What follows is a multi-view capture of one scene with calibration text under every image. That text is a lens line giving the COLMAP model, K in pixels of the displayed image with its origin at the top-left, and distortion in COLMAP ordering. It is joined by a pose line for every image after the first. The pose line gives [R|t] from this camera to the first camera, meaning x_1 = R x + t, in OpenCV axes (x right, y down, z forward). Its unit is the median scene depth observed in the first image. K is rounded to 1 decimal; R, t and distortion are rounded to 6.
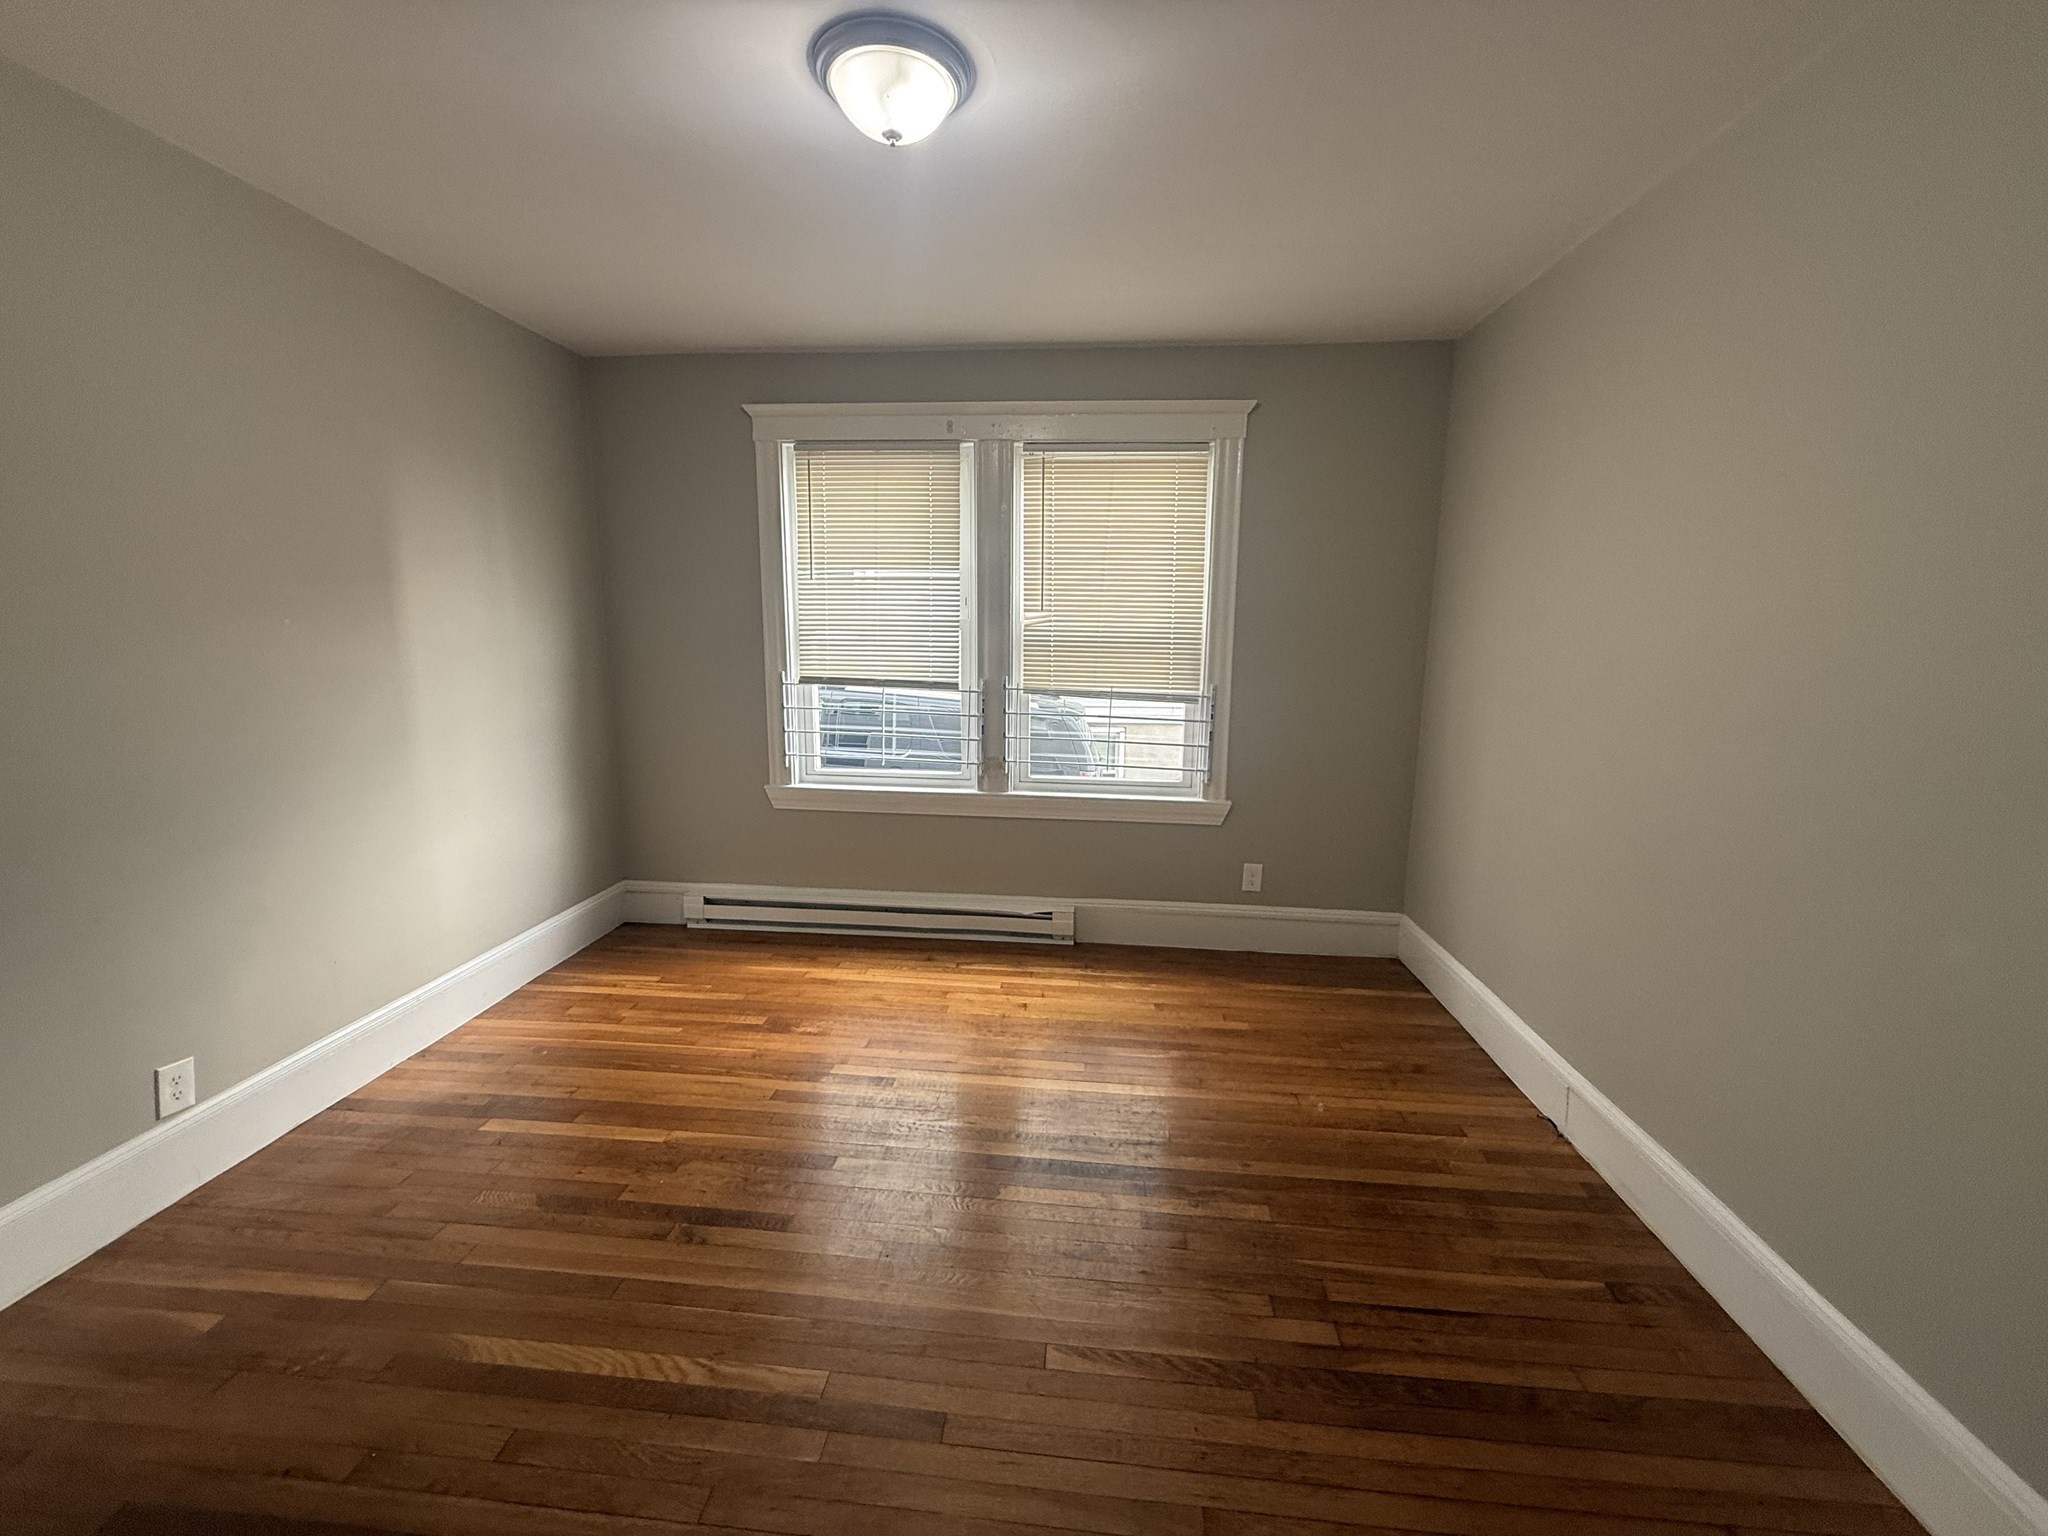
lens RADIAL K [[823.3, 0, 1034.7], [0, 823.3, 766.6], [0, 0, 1]] dist [-0.003632, -0.000197]
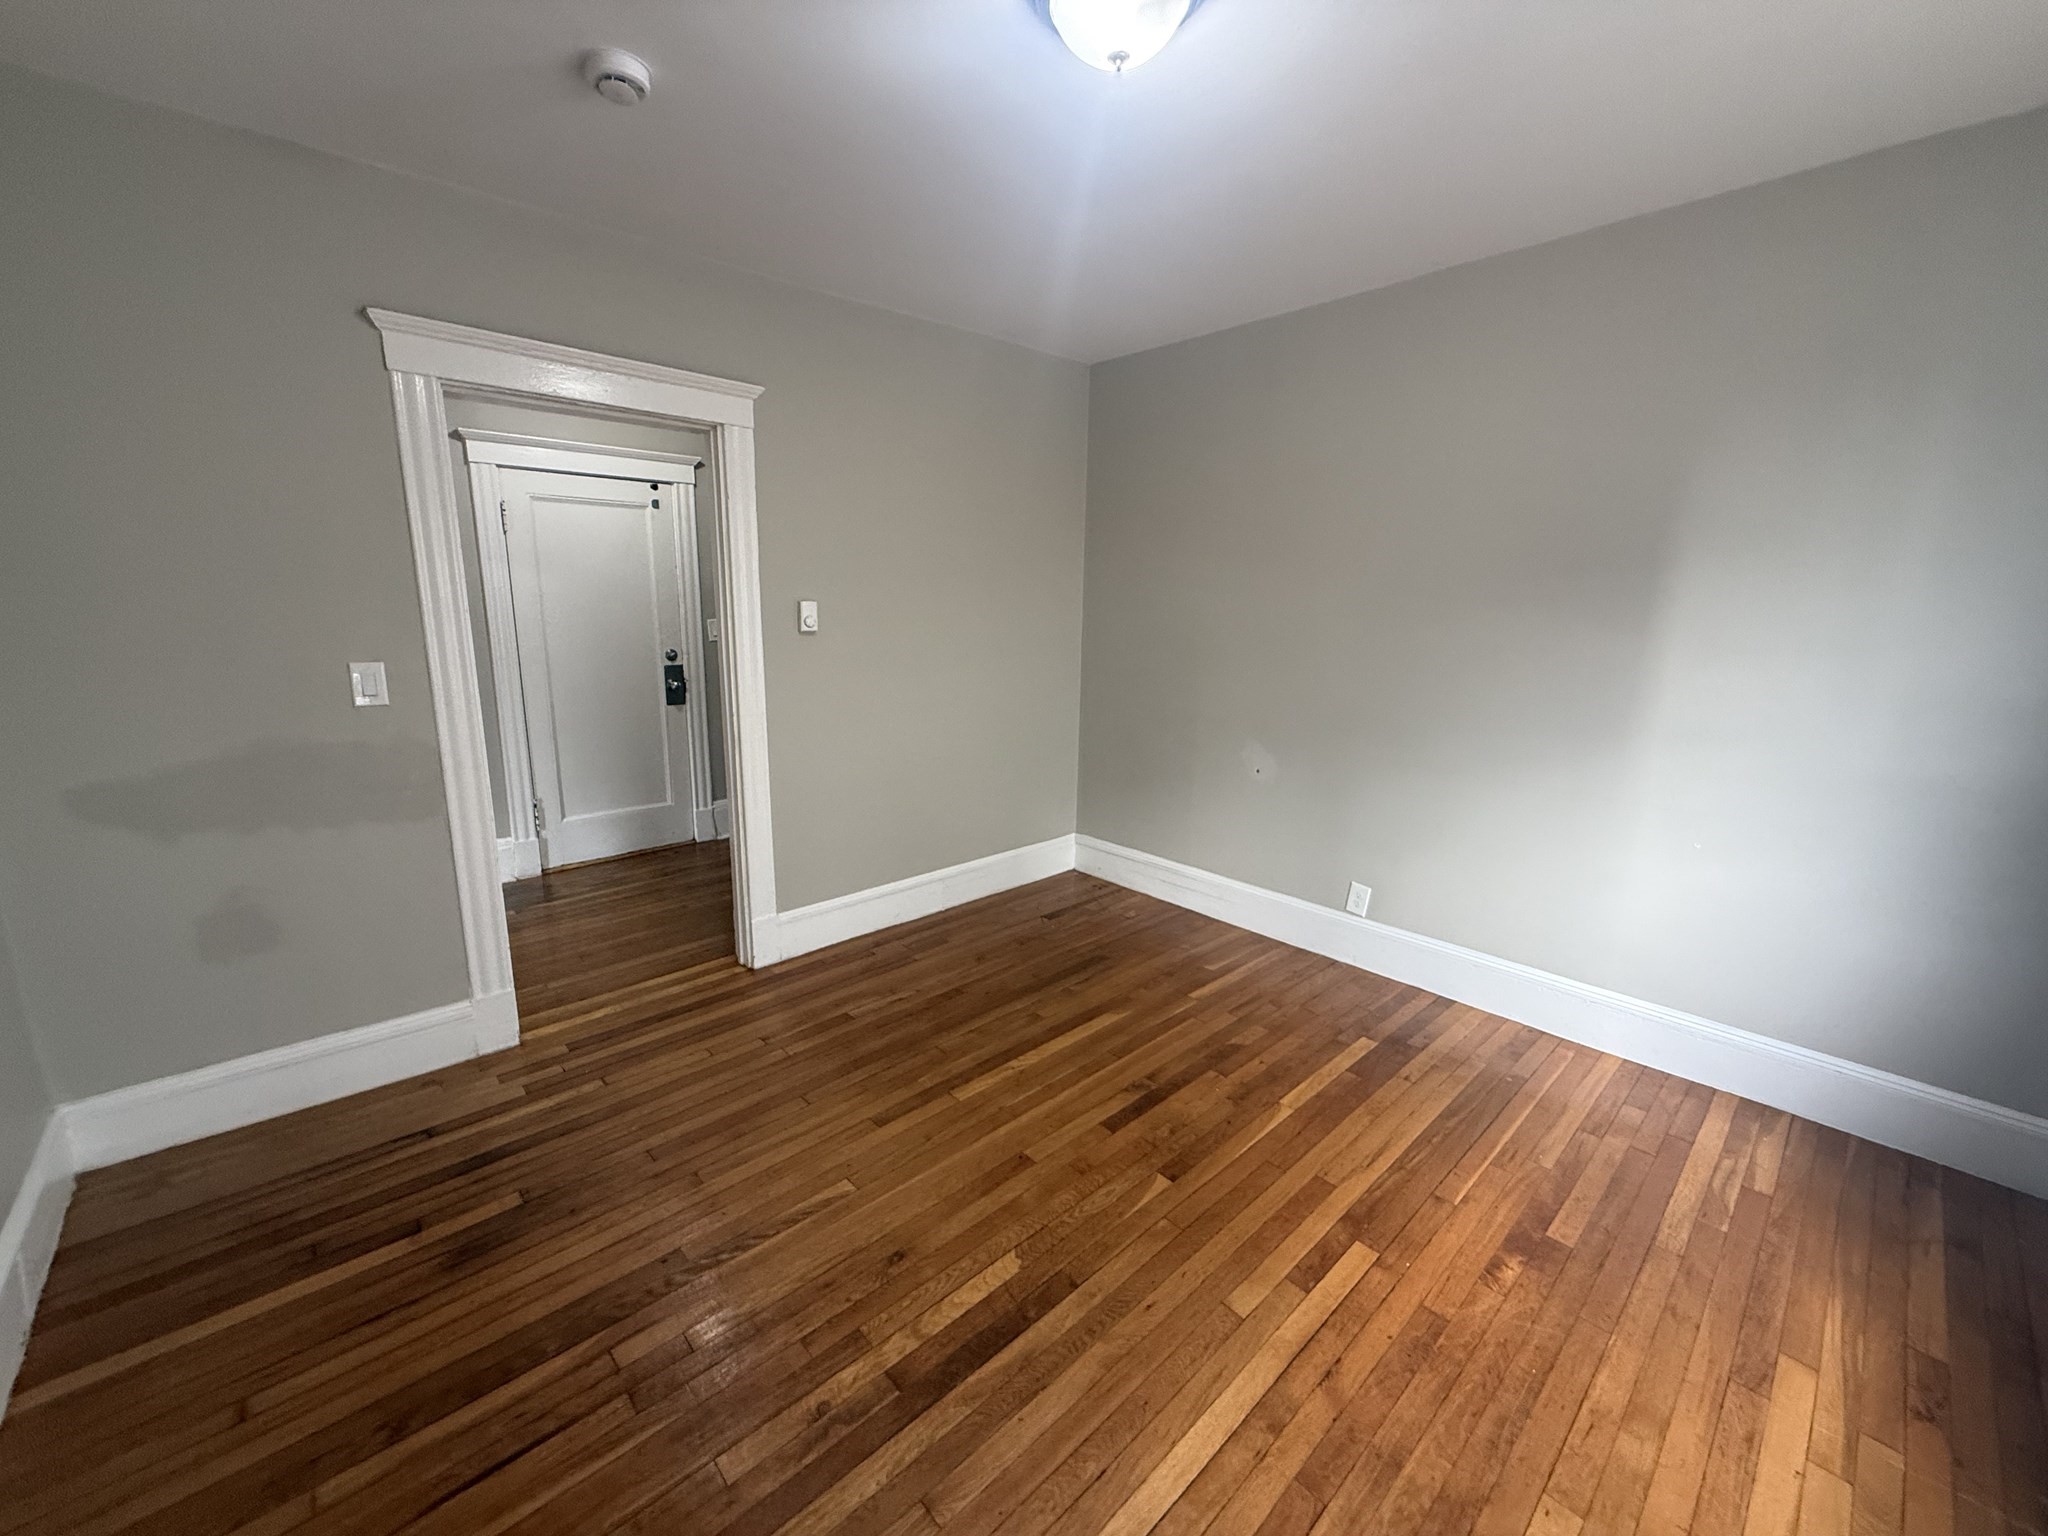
lens RADIAL K [[823.3, 0, 1028.6], [0, 823.3, 765.6], [0, 0, 1]] dist [-0.003632, -0.000197]
pose [[-0.680075, 0.126681, -0.722115, 0.535125], [-0.140515, 0.944176, 0.297971, -0.250980], [0.719551, 0.304111, -0.624310, 1.440620]]
